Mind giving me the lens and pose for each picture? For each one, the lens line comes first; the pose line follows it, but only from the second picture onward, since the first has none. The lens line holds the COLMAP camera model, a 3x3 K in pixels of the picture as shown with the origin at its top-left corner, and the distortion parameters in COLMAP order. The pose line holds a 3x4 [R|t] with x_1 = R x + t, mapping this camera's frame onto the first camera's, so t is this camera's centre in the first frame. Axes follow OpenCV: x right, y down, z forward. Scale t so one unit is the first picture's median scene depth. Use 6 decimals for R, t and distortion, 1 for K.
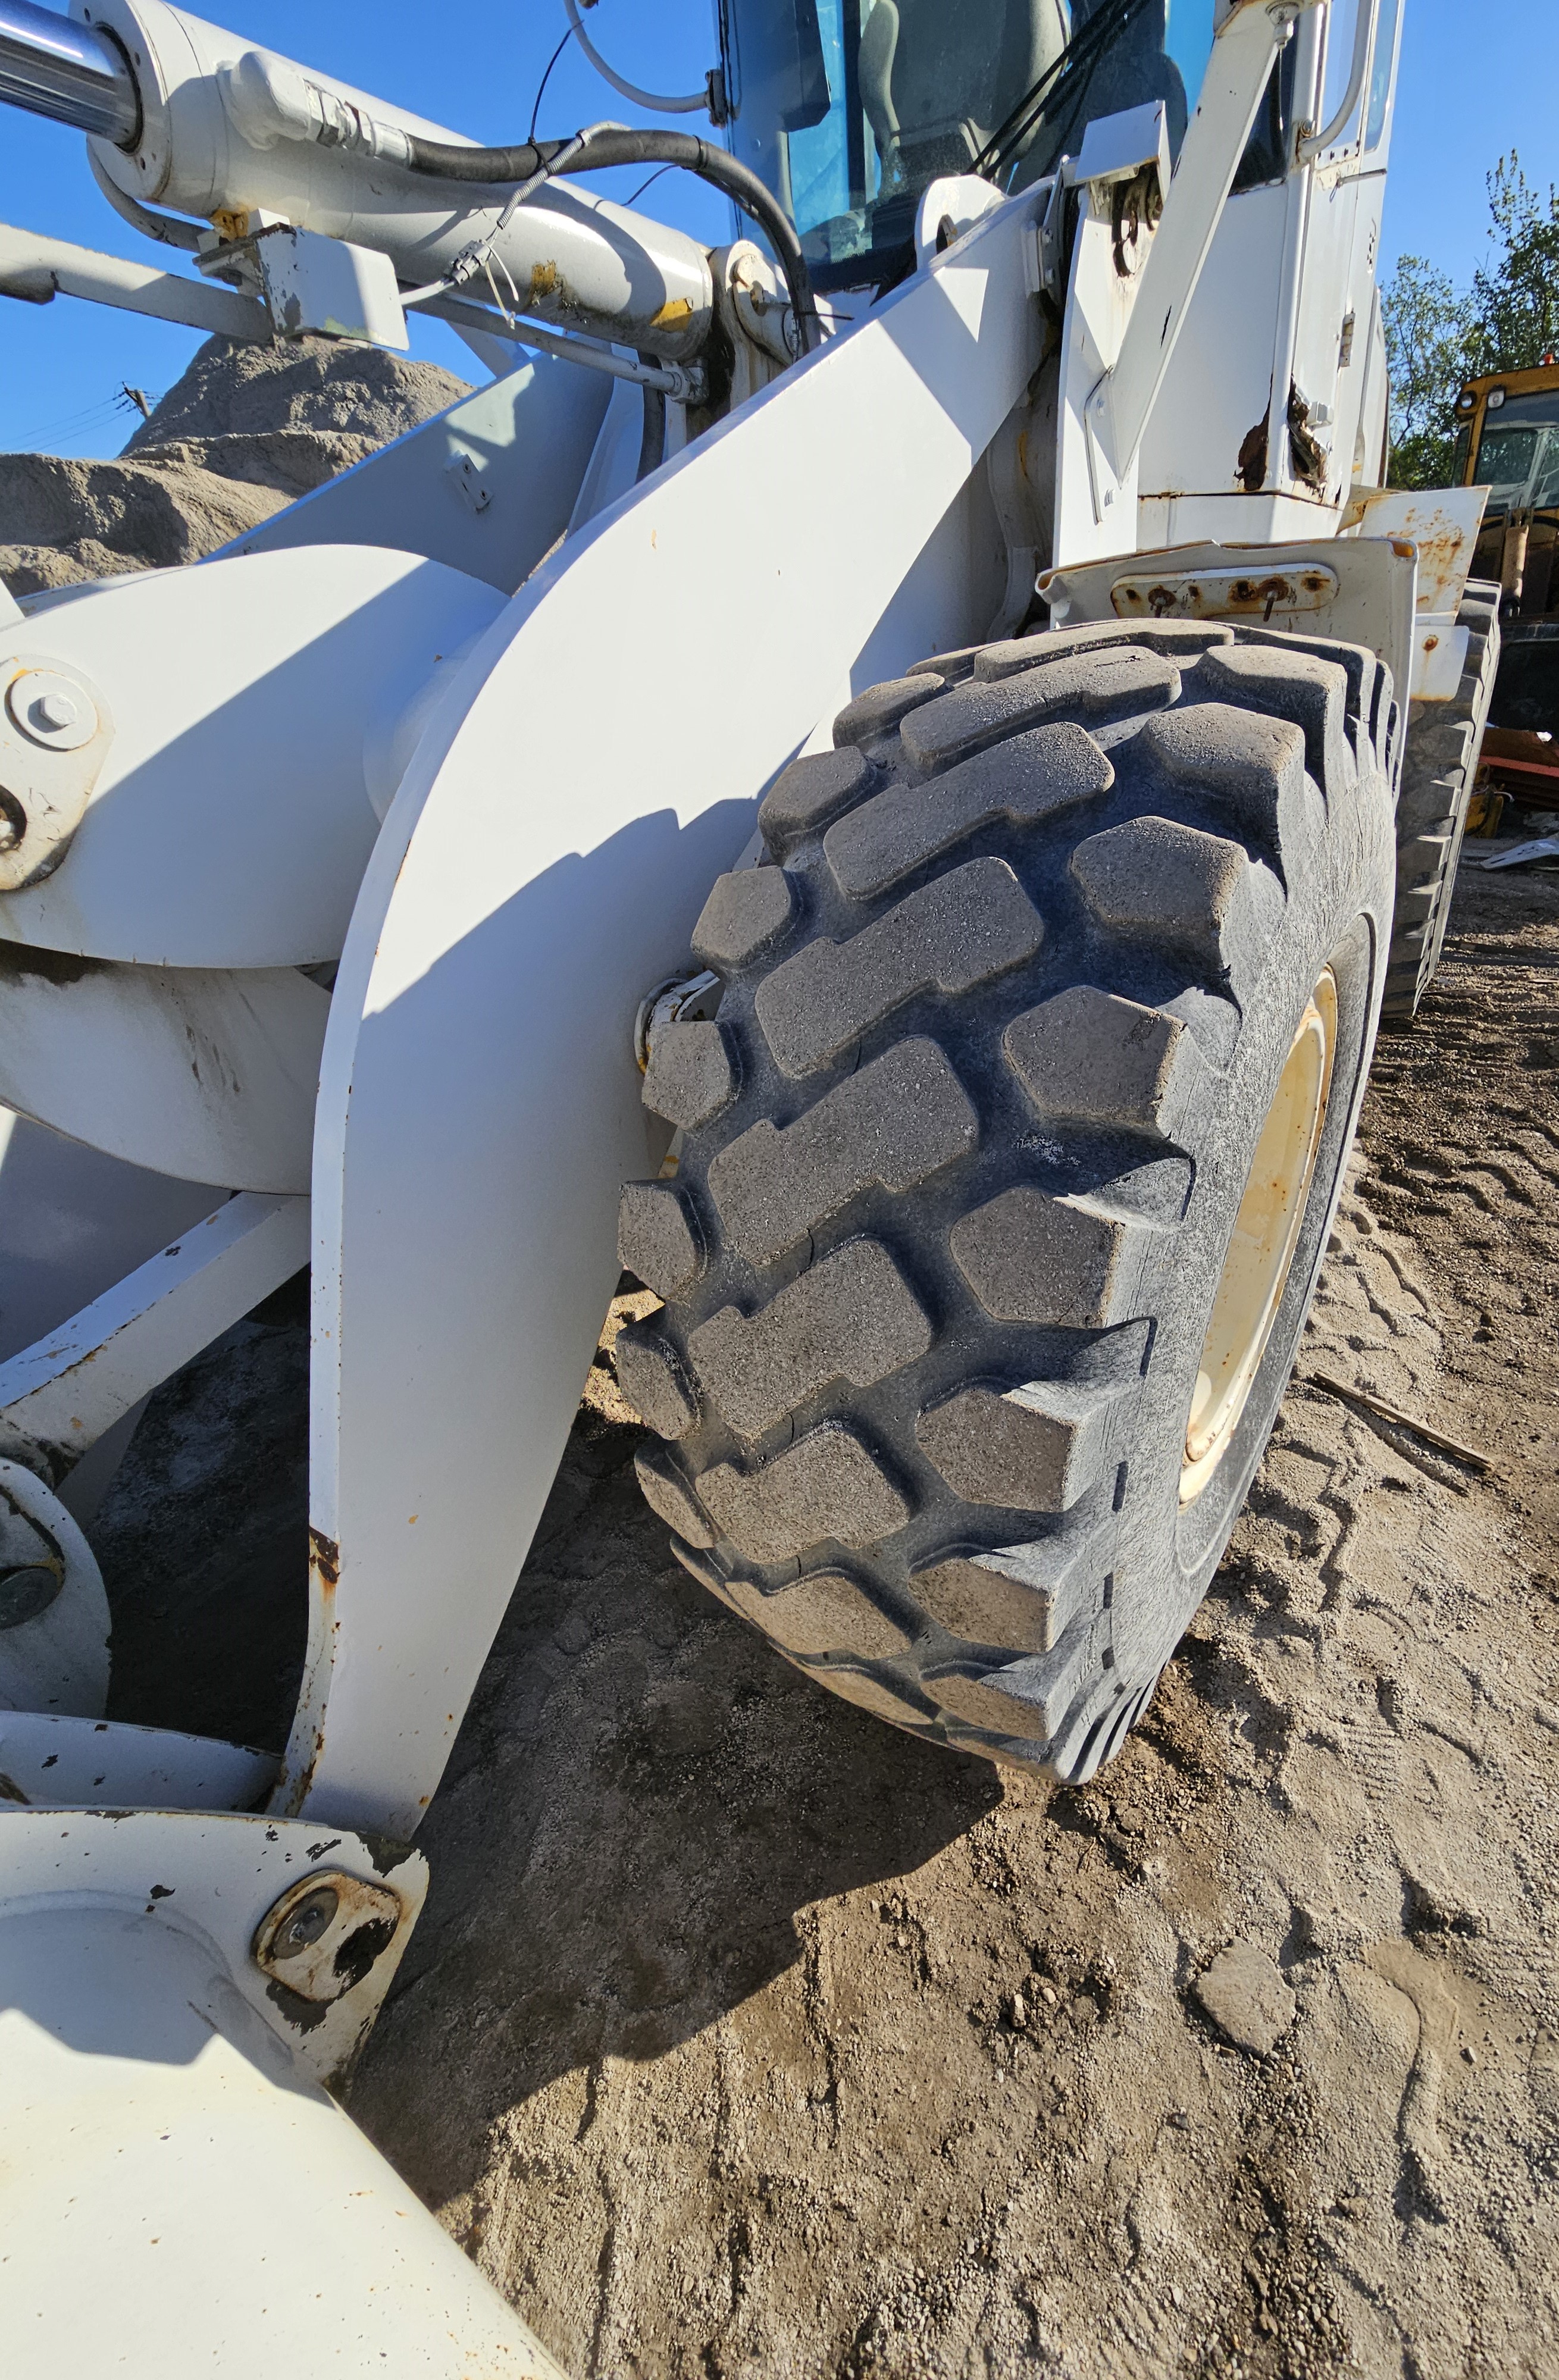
lens RADIAL K [[828.8, 0, 779.5], [0, 828.8, 1196.0], [0, 0, 1]] dist [-0.000292, 0.000168]
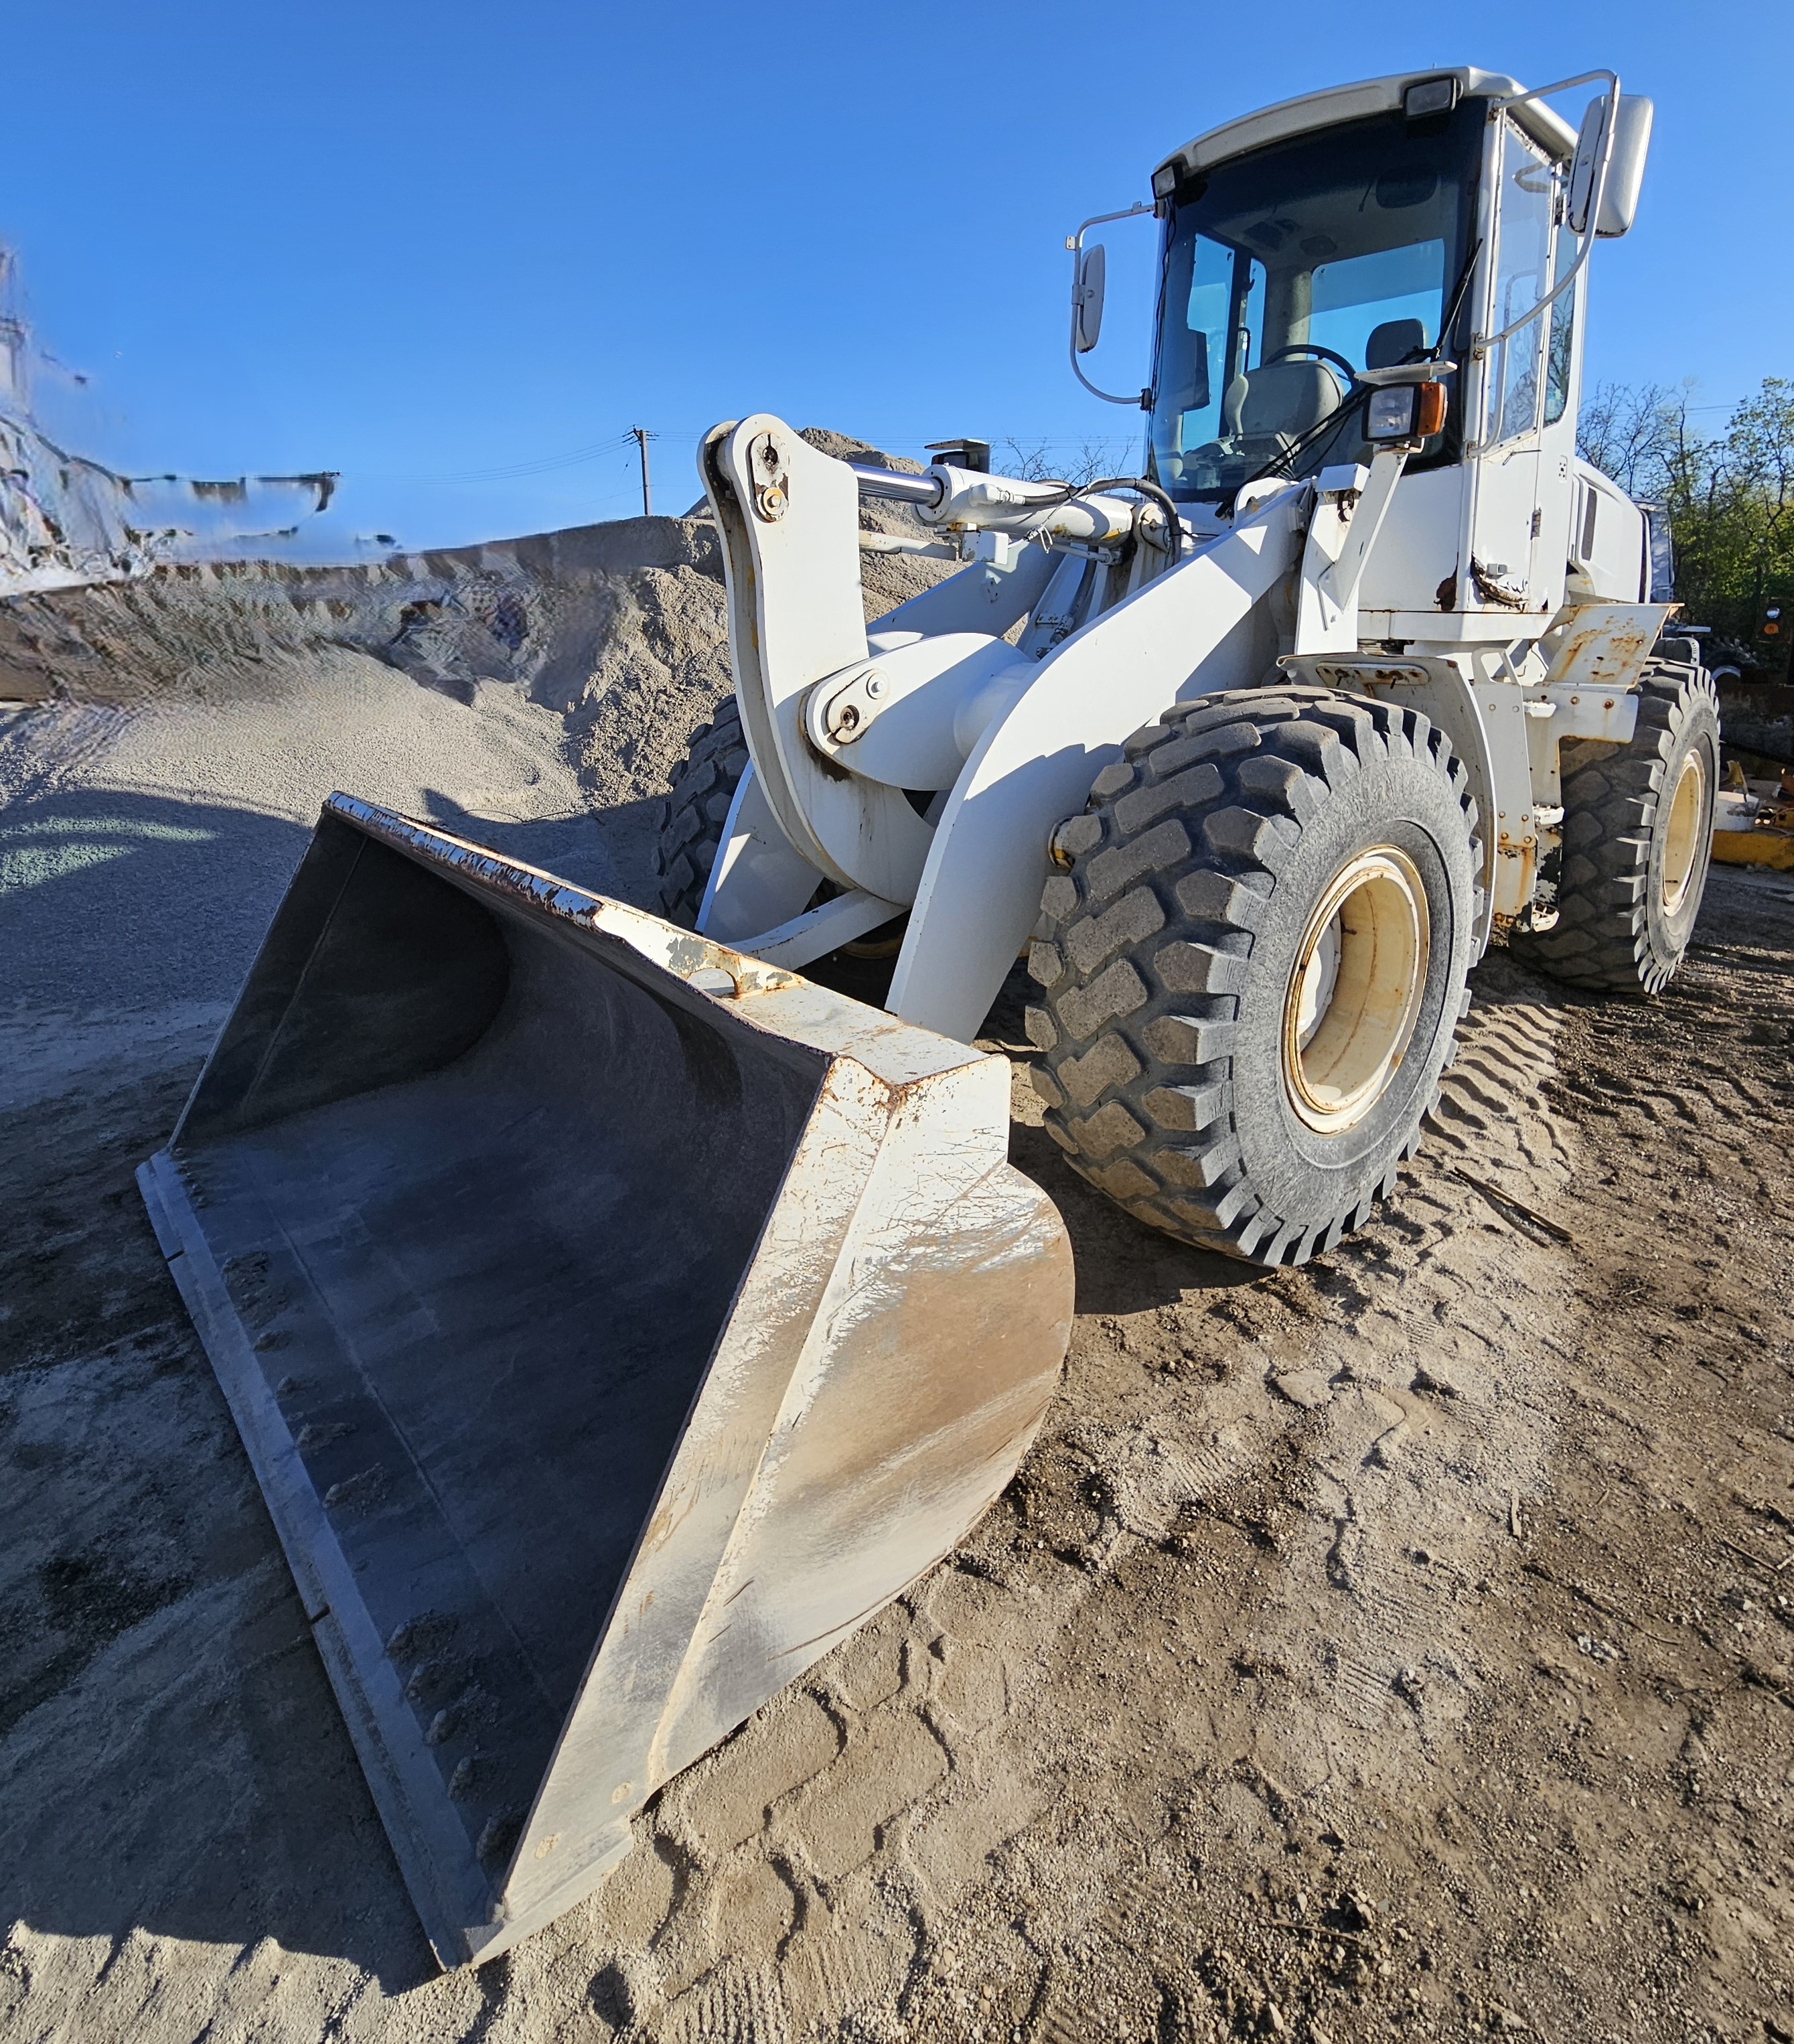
lens RADIAL K [[922.9, 0, 895.7], [0, 922.9, 1018.6], [0, 0, 1]] dist [-0.001990, -0.000281]
pose [[0.970393, 0.150351, -0.189027, -0.028712], [-0.183771, 0.967465, -0.173898, 0.610062], [0.156732, 0.203487, 0.966451, -1.051030]]
